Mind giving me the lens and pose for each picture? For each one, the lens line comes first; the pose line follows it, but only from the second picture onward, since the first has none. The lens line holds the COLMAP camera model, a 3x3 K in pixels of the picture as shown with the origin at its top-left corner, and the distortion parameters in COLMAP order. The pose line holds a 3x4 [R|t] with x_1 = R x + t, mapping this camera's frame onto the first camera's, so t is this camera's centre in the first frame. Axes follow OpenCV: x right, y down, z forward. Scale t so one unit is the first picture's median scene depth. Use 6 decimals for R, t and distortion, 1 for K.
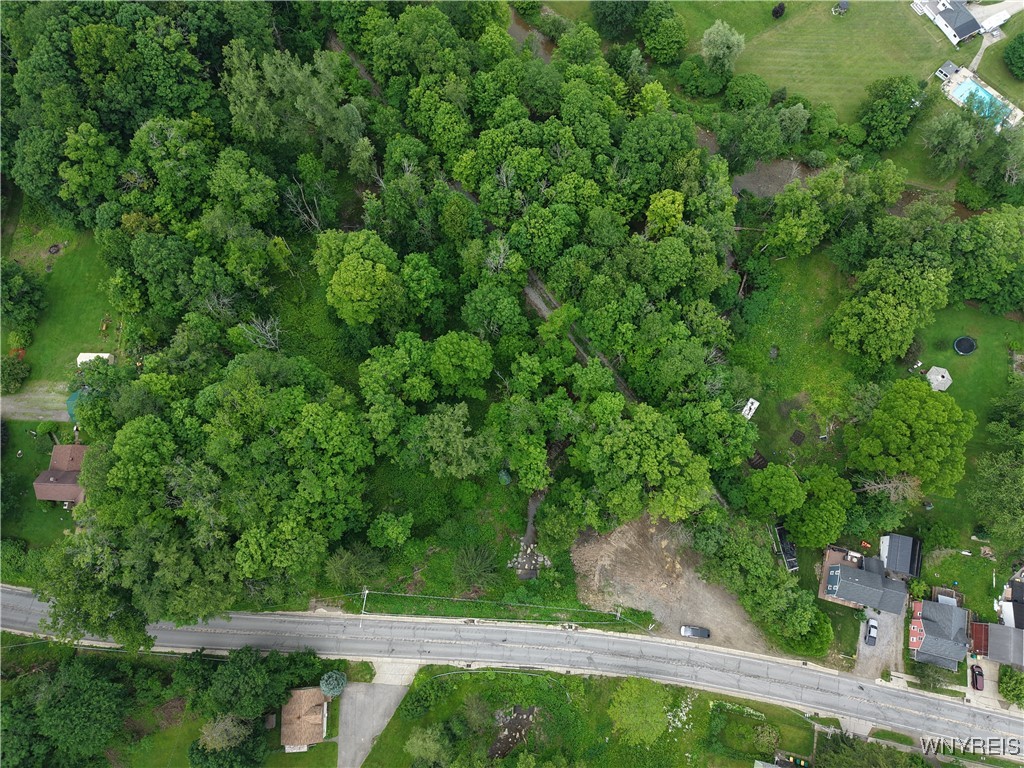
lens RADIAL K [[688.2, 0, 518.3], [0, 688.2, 388.4], [0, 0, 1]] dist [0.028805, -0.030686]
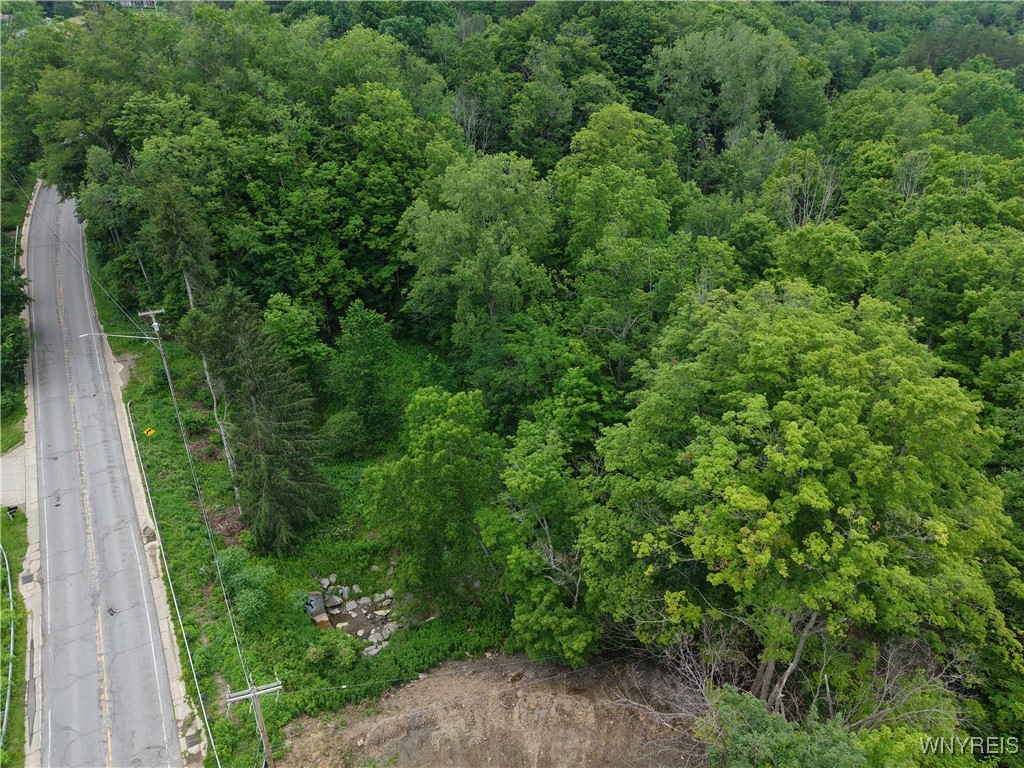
lens RADIAL K [[688.2, 0, 517.7], [0, 688.2, 380.0], [0, 0, 1]] dist [0.028805, -0.030686]
pose [[0.567051, 0.365666, -0.738066, 0.369103], [-0.791820, 0.488813, -0.366173, 0.321353], [0.226879, 0.792054, 0.566724, 0.887223]]
